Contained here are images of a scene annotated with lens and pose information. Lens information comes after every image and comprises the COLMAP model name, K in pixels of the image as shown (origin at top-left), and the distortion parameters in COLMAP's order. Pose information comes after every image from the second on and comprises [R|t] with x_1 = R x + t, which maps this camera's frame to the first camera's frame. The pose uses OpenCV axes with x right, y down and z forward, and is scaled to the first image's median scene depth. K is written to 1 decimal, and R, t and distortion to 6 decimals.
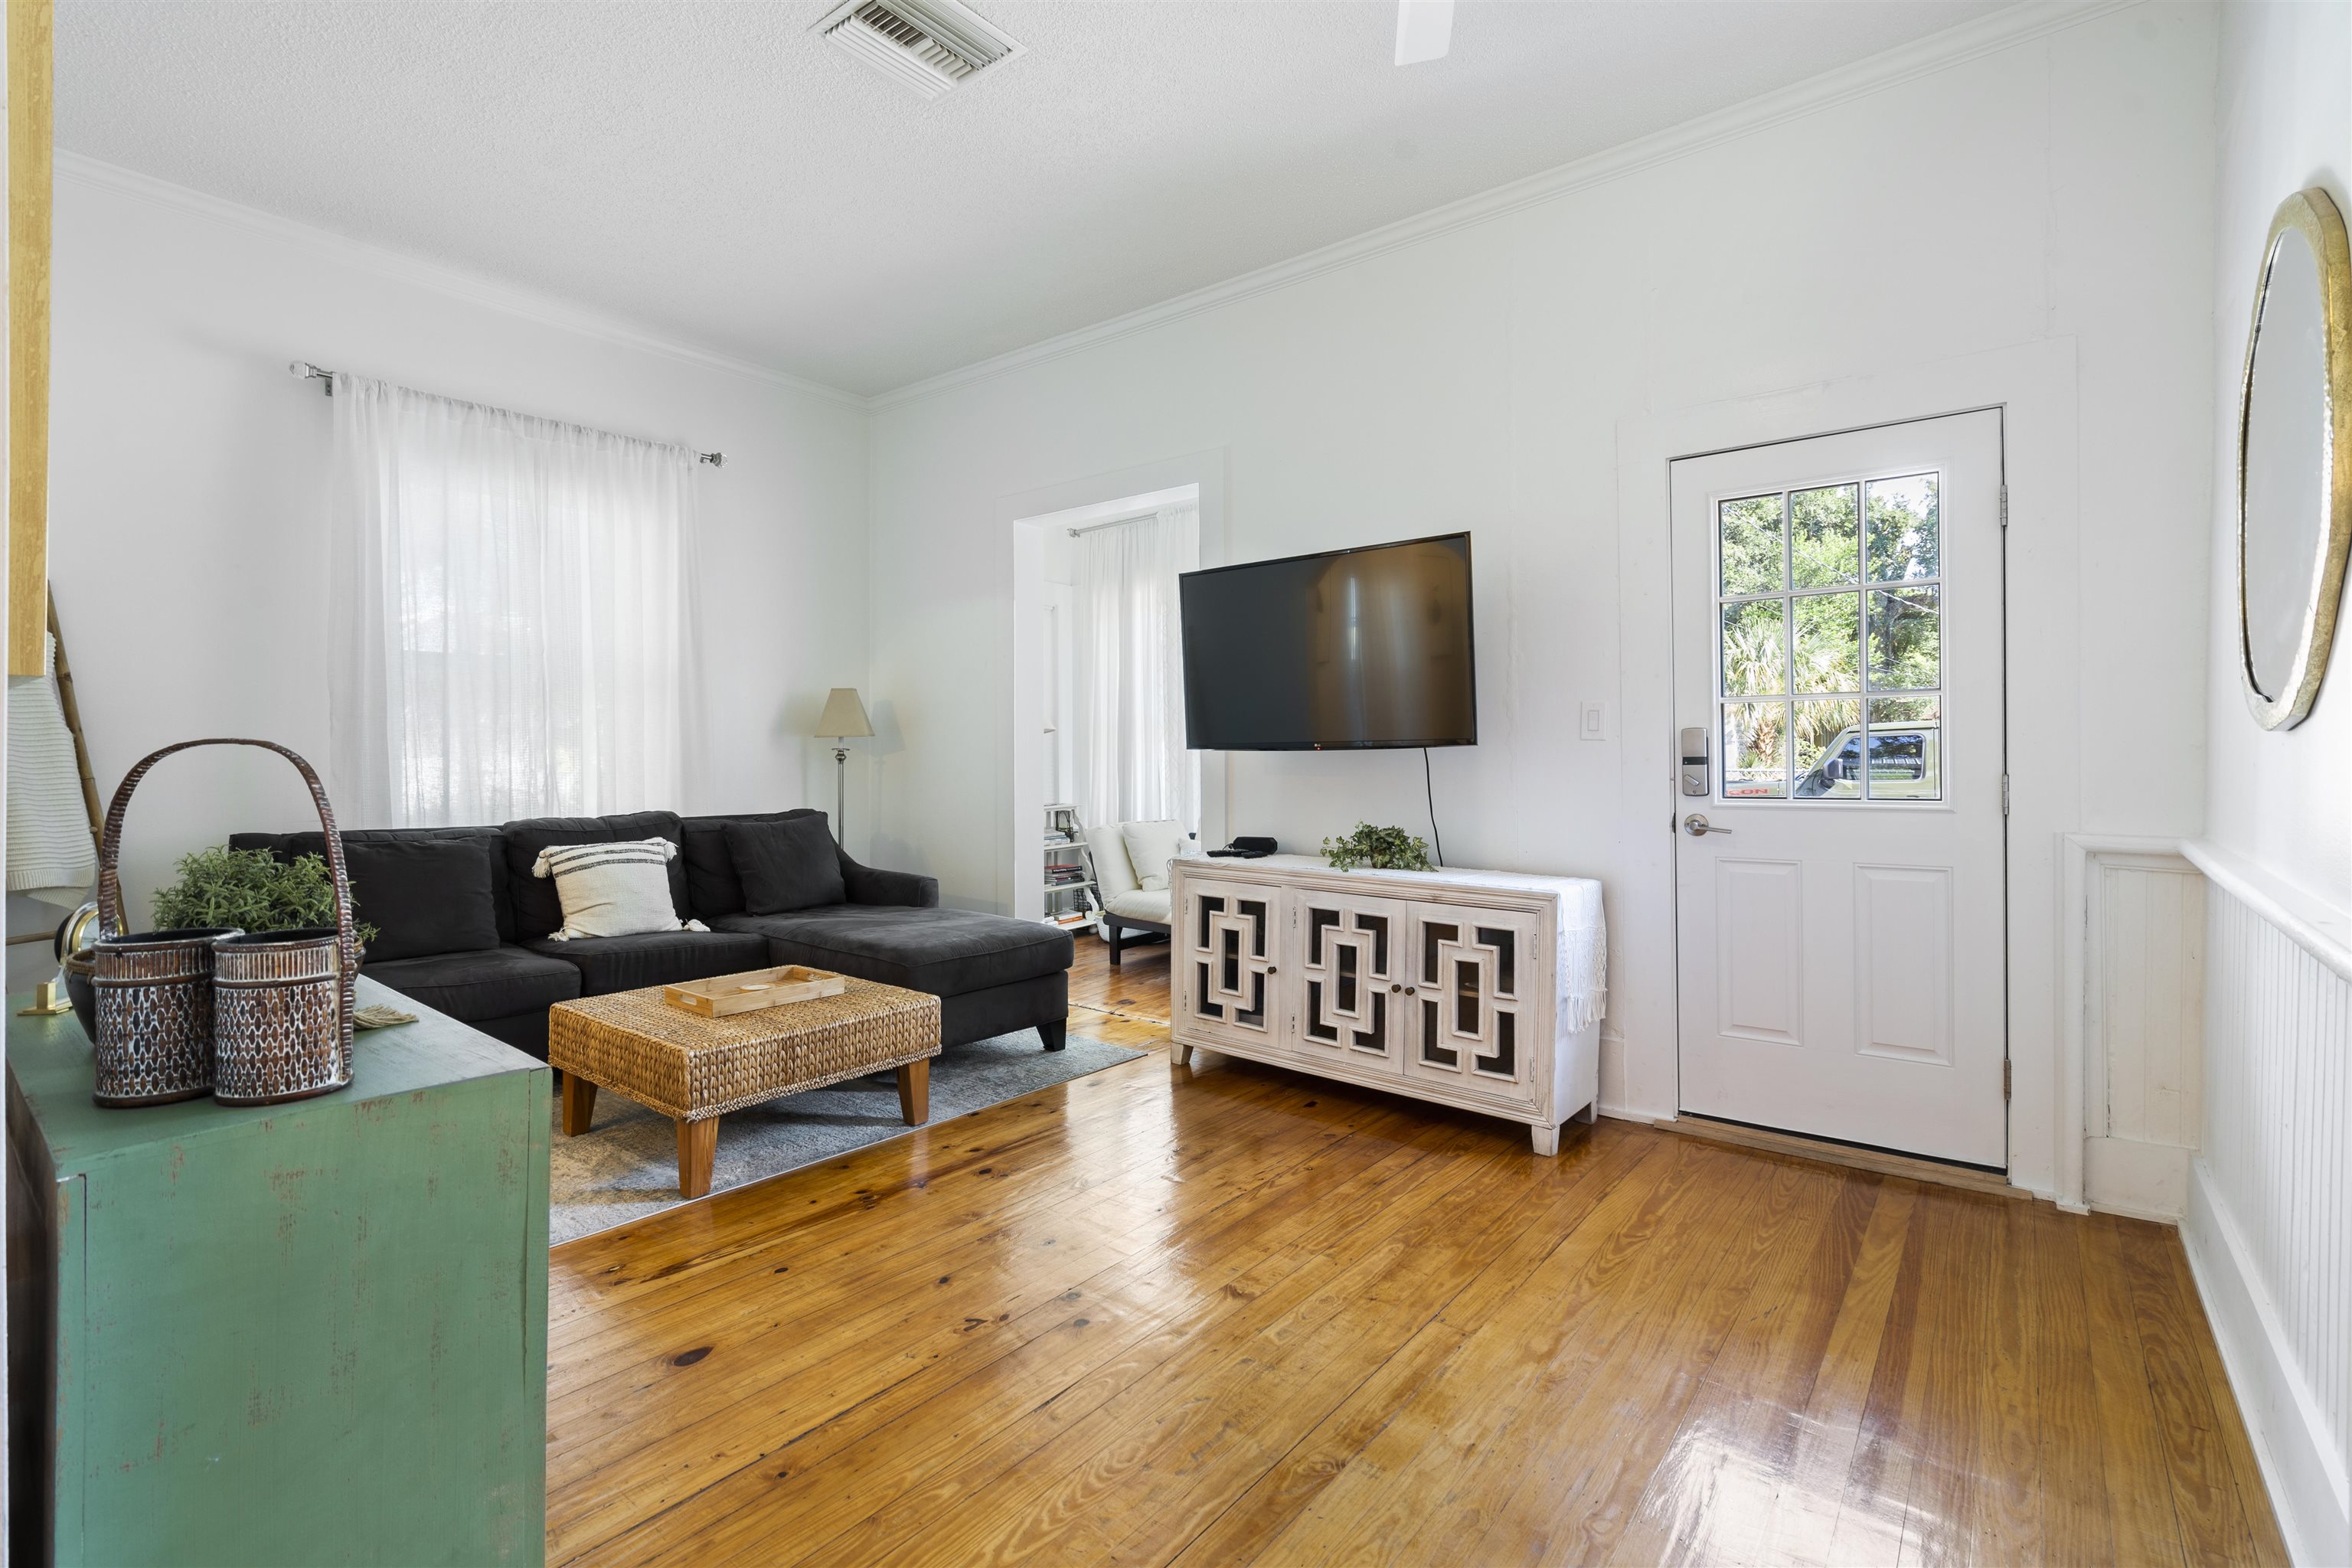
lens RADIAL K [[1042.3, 0, 1176.0], [0, 1042.3, 784.0], [0, 0, 1]] dist [-0.004651, 0.000183]
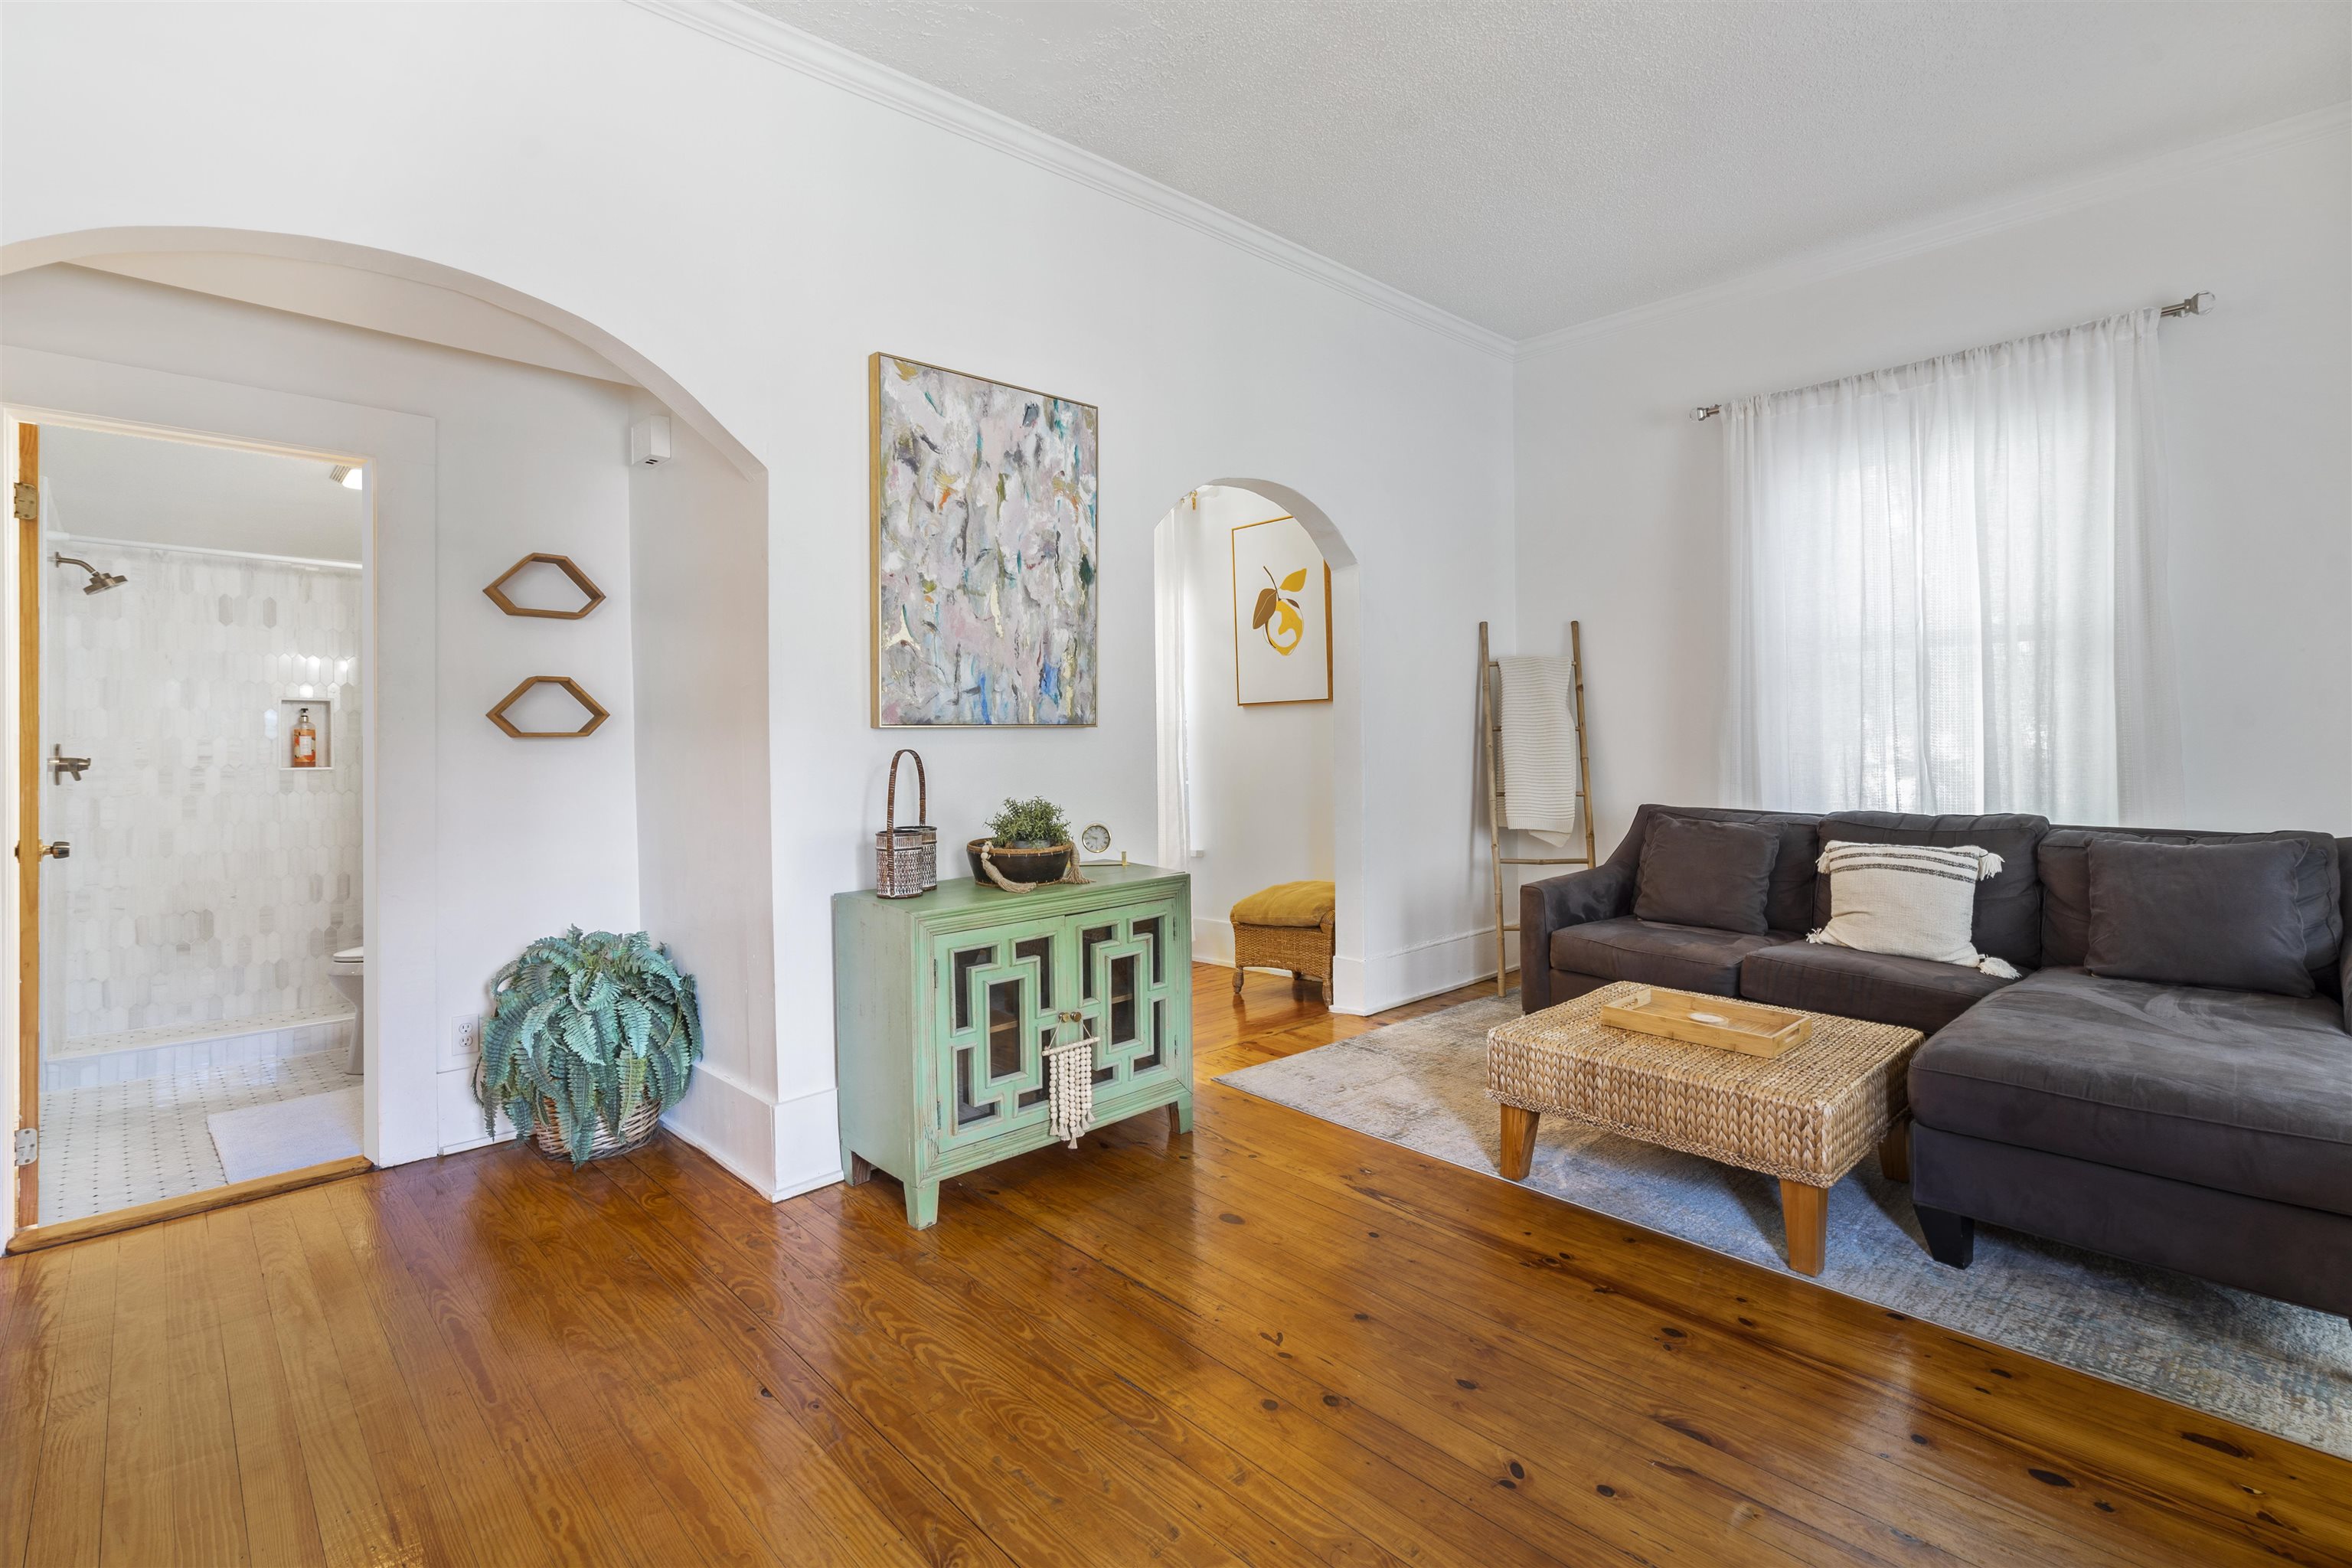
lens RADIAL K [[1085.0, 0, 1171.6], [0, 1085.0, 753.9], [0, 0, 1]] dist [-0.004344, -0.000063]
pose [[-0.130750, 0.016308, -0.991281, 0.521754], [-0.020576, 0.999605, 0.019159, -0.028710], [0.991202, 0.022901, -0.130363, 0.656544]]
